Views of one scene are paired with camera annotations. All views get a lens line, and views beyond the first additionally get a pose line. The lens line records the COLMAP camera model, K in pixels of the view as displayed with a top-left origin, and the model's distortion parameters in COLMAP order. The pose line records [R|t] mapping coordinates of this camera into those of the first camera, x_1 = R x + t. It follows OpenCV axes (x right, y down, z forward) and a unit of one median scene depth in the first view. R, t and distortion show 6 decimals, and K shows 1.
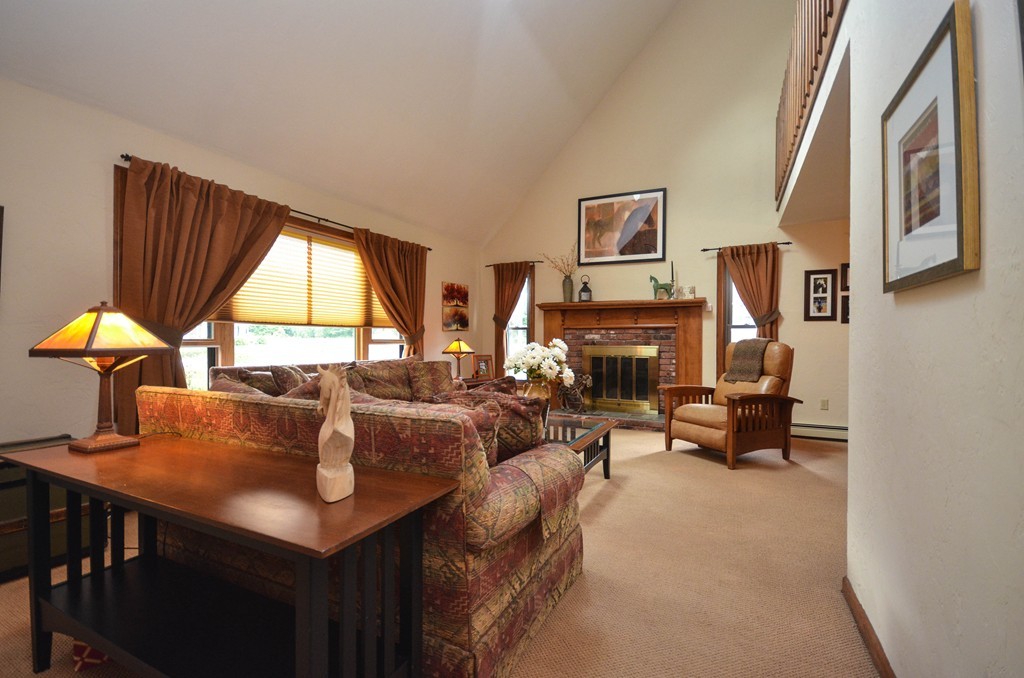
lens RADIAL K [[461.8, 0, 512.0], [0, 461.8, 339.0], [0, 0, 1]] dist [-0.001929, 0.000553]
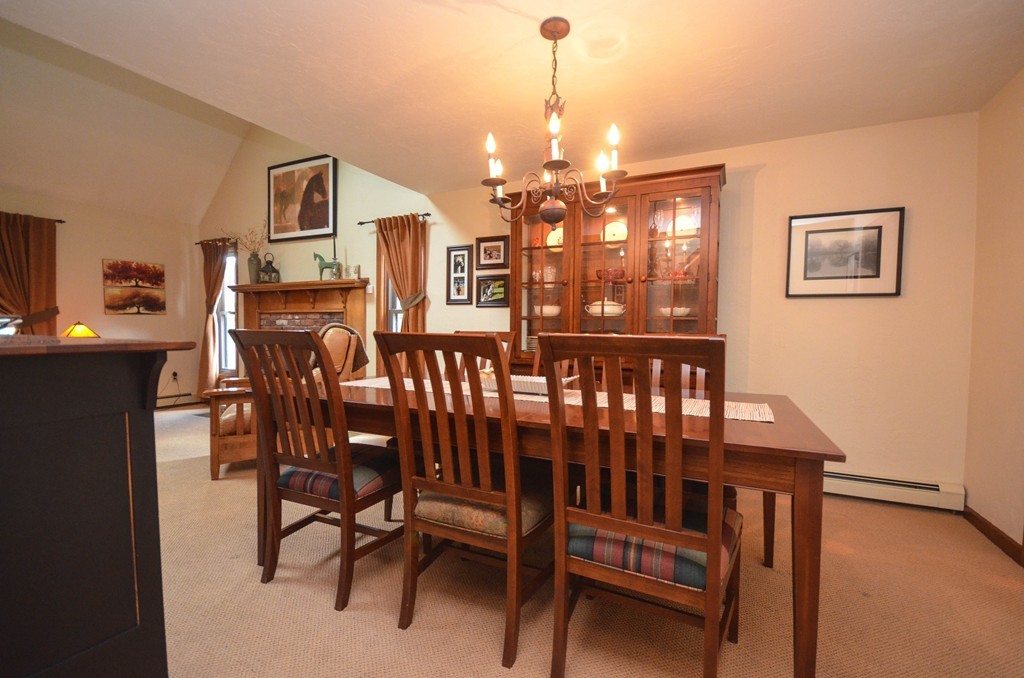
lens RADIAL K [[454.2, 0, 512.0], [0, 454.2, 344.1], [0, 0, 1]] dist [0.015569, -0.014187]
pose [[0.999808, 0.009286, -0.017268, 0.702230], [-0.008710, 0.999412, 0.033175, 0.004794], [0.017566, -0.033019, 0.999300, 0.131726]]
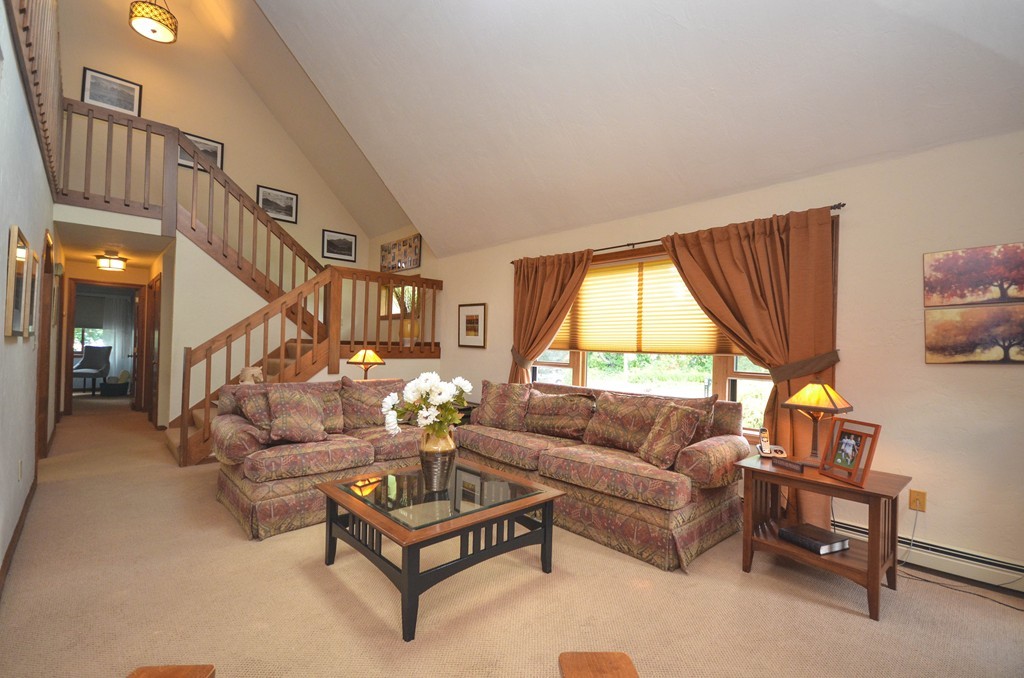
lens RADIAL K [[454.2, 0, 512.0], [0, 454.2, 344.1], [0, 0, 1]] dist [0.015569, -0.014187]
pose [[-0.356735, -0.017285, -0.934046, 0.432766], [-0.020859, 0.999727, -0.010534, -0.024239], [0.933973, 0.015725, -0.356998, 0.833786]]
